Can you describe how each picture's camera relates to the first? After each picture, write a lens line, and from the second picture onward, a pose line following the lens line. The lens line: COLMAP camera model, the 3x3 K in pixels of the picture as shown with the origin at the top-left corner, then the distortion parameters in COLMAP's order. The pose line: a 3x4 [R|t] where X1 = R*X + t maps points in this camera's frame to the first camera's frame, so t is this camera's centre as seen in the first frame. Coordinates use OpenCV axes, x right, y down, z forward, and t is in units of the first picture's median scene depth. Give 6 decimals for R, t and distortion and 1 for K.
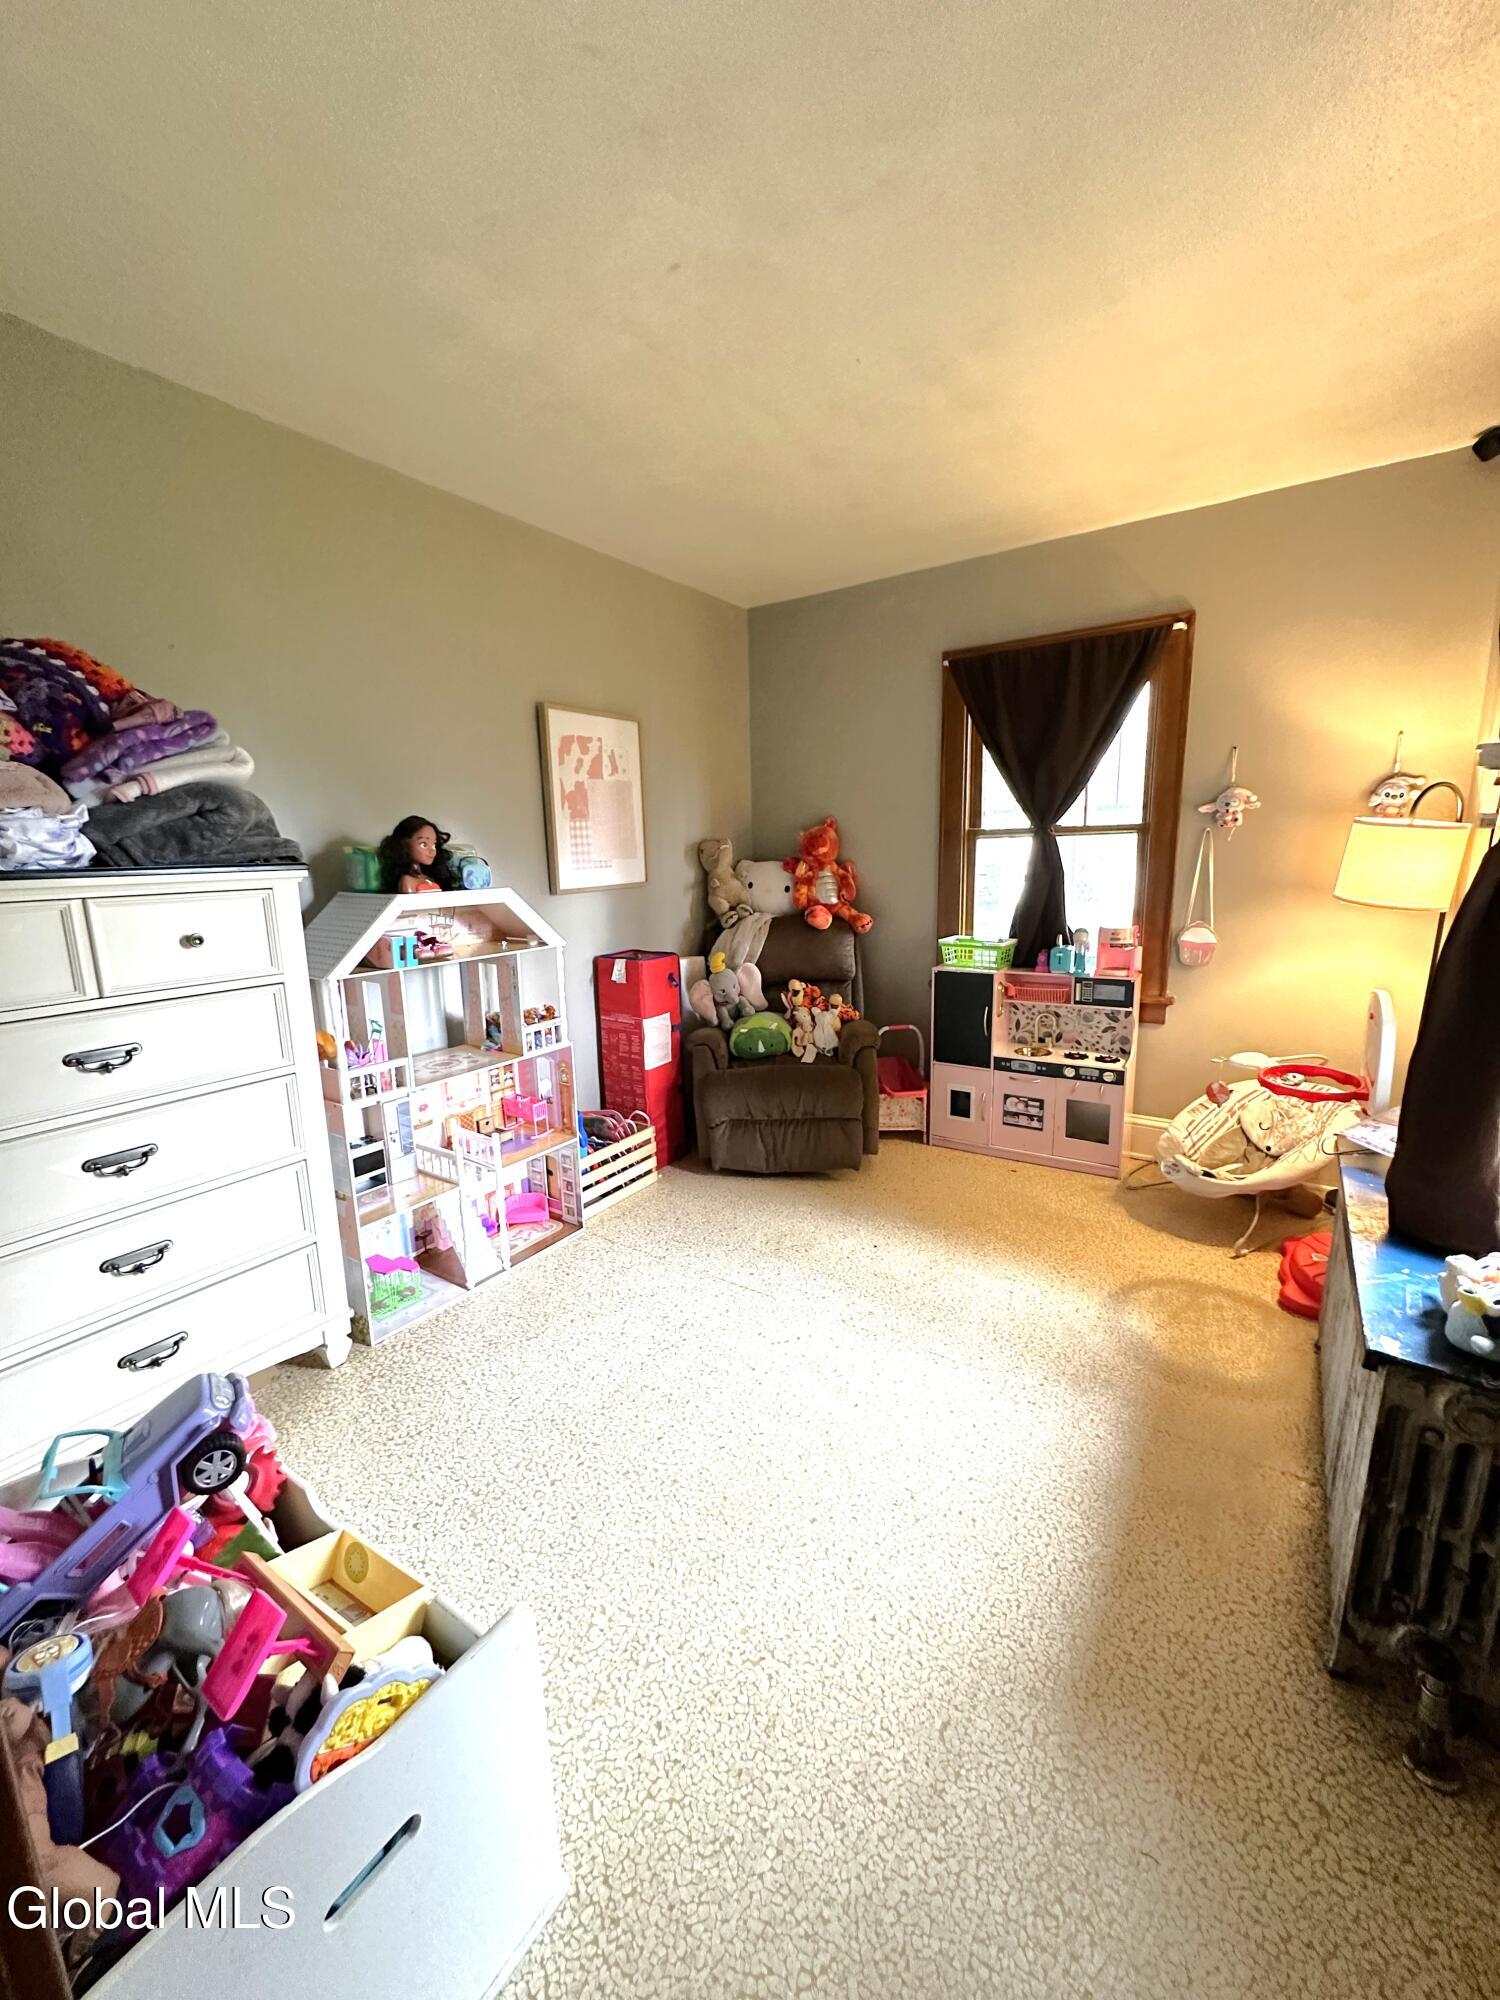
lens RADIAL K [[792.5, 0, 750.0], [0, 792.5, 1000.0], [0, 0, 1]] dist [-0.002097, -0.000106]
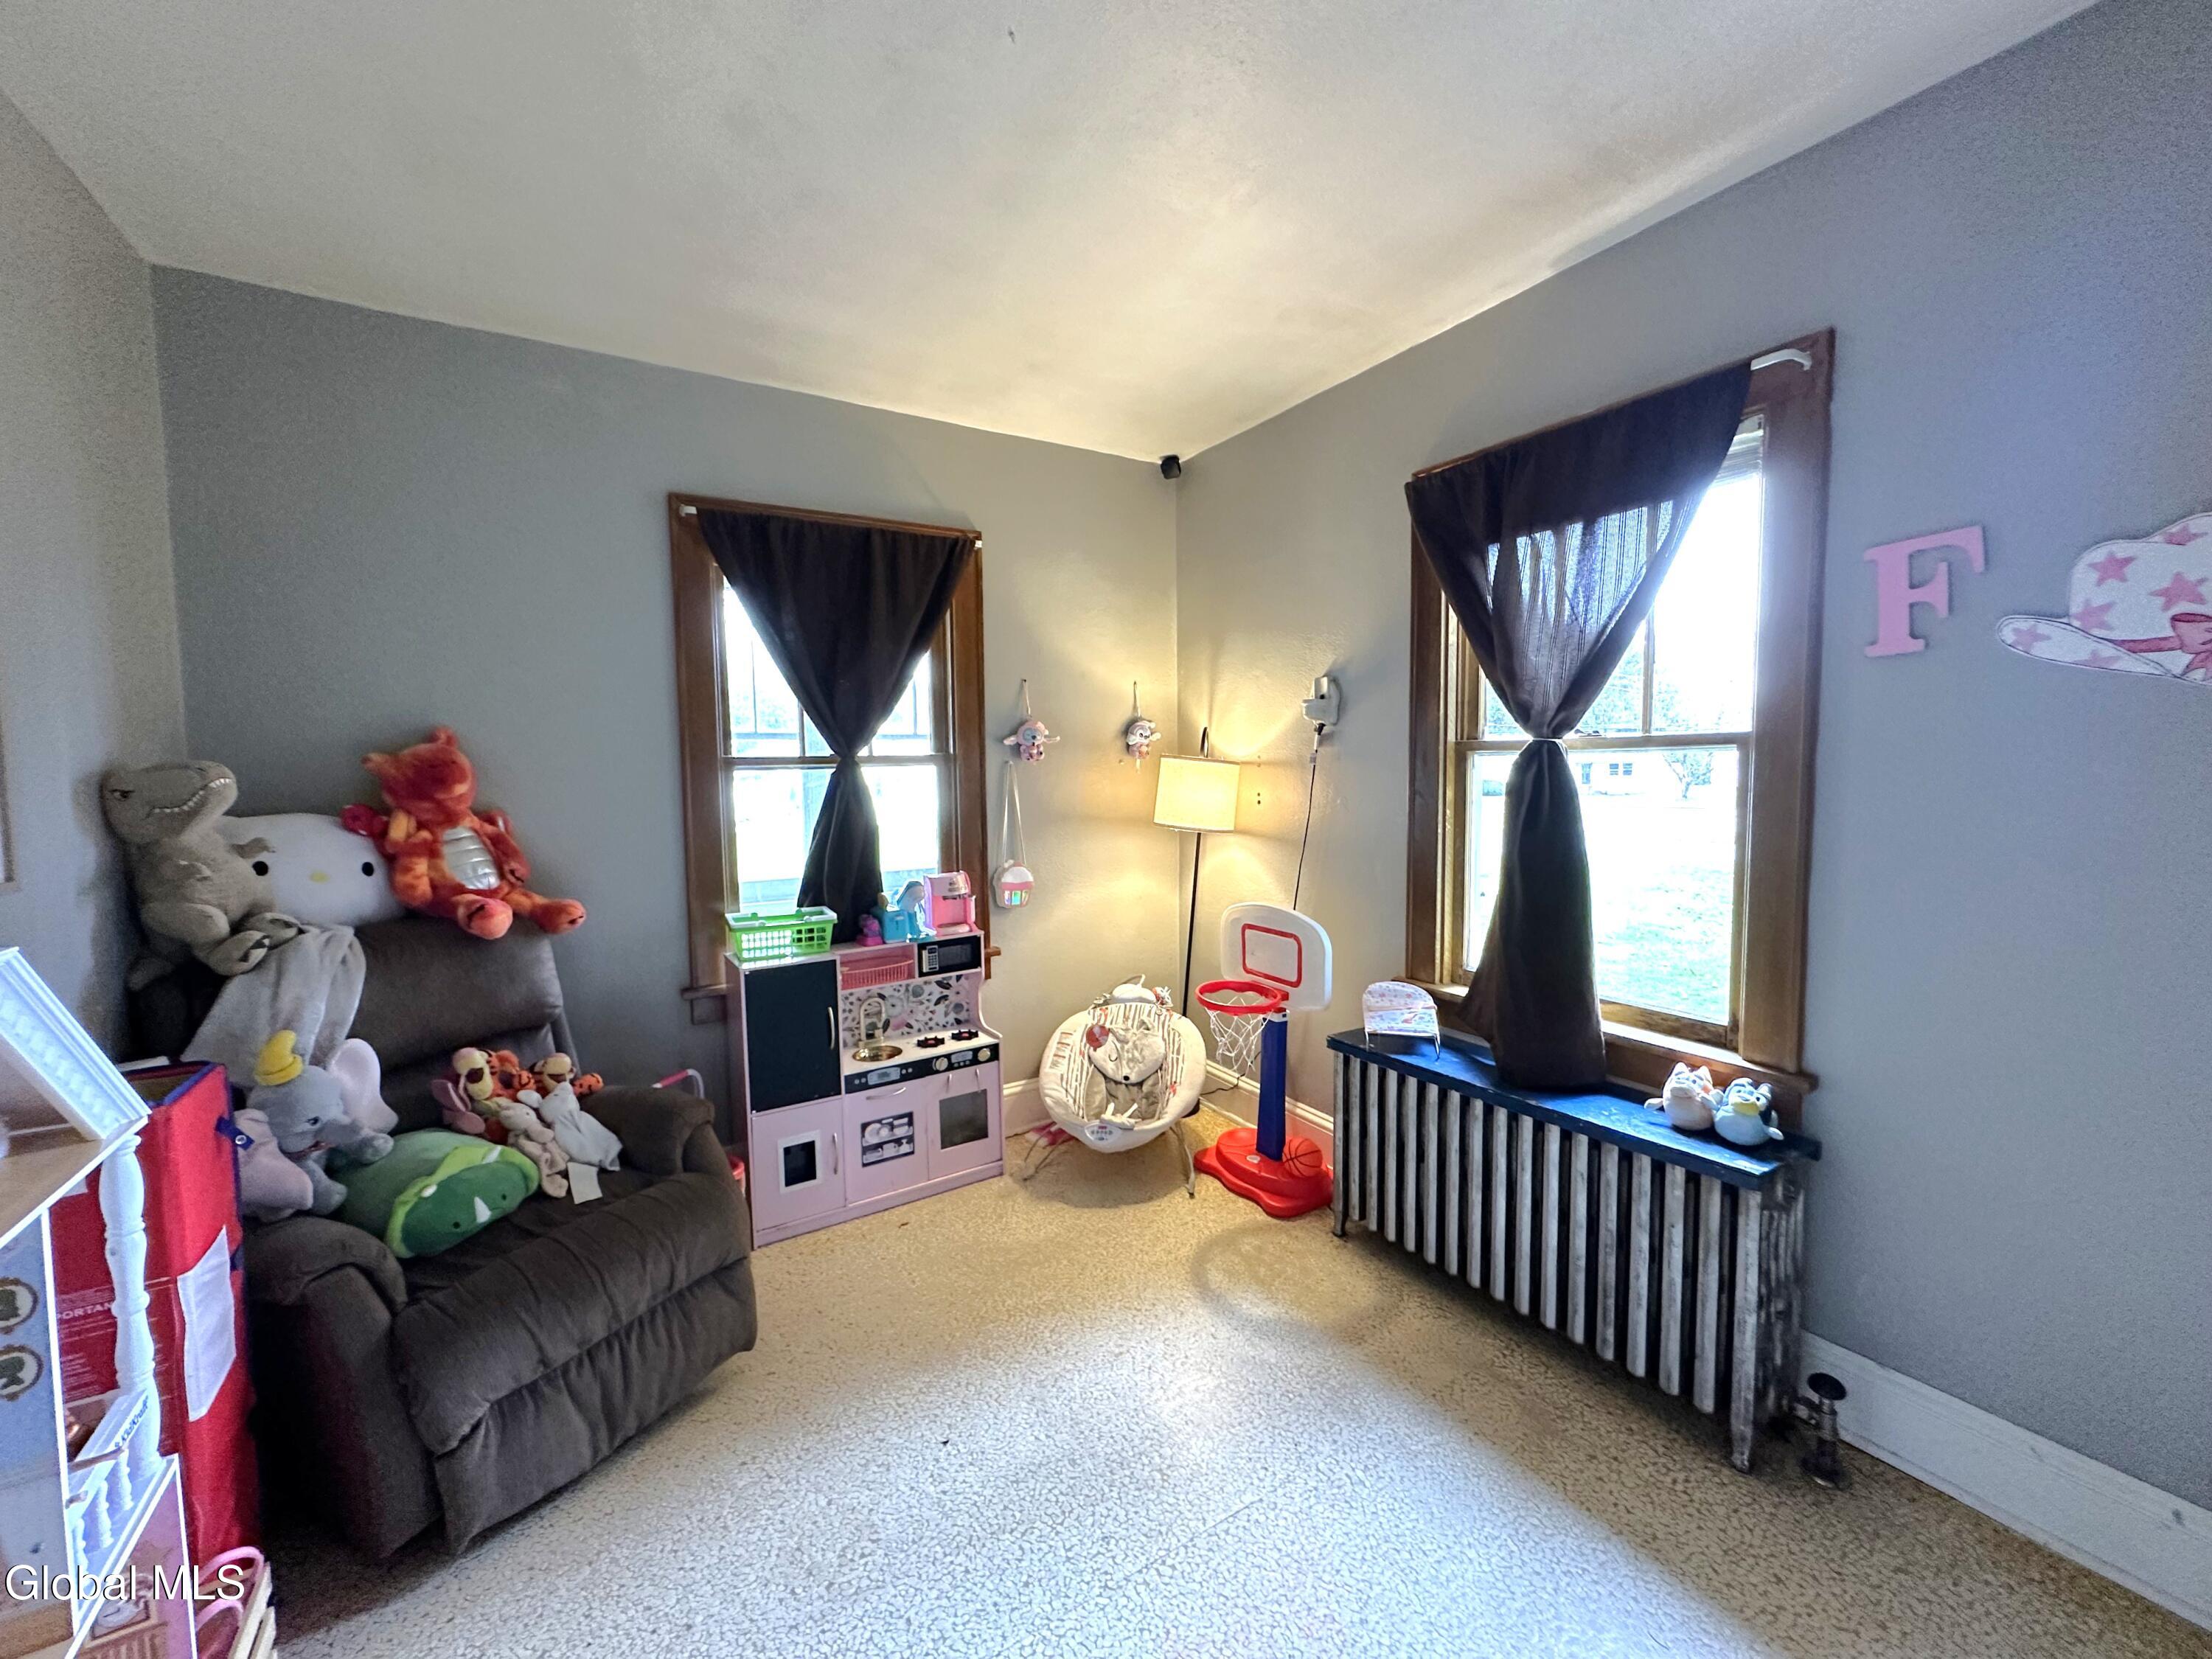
lens RADIAL K [[880.3, 0, 1106.2], [0, 880.3, 824.9], [0, 0, 1]] dist [-0.004012, 0.000557]
pose [[0.407307, -0.045714, 0.912147, -0.302452], [0.178037, 0.983560, -0.030207, -0.083454], [-0.895770, 0.174699, 0.408749, 0.443321]]
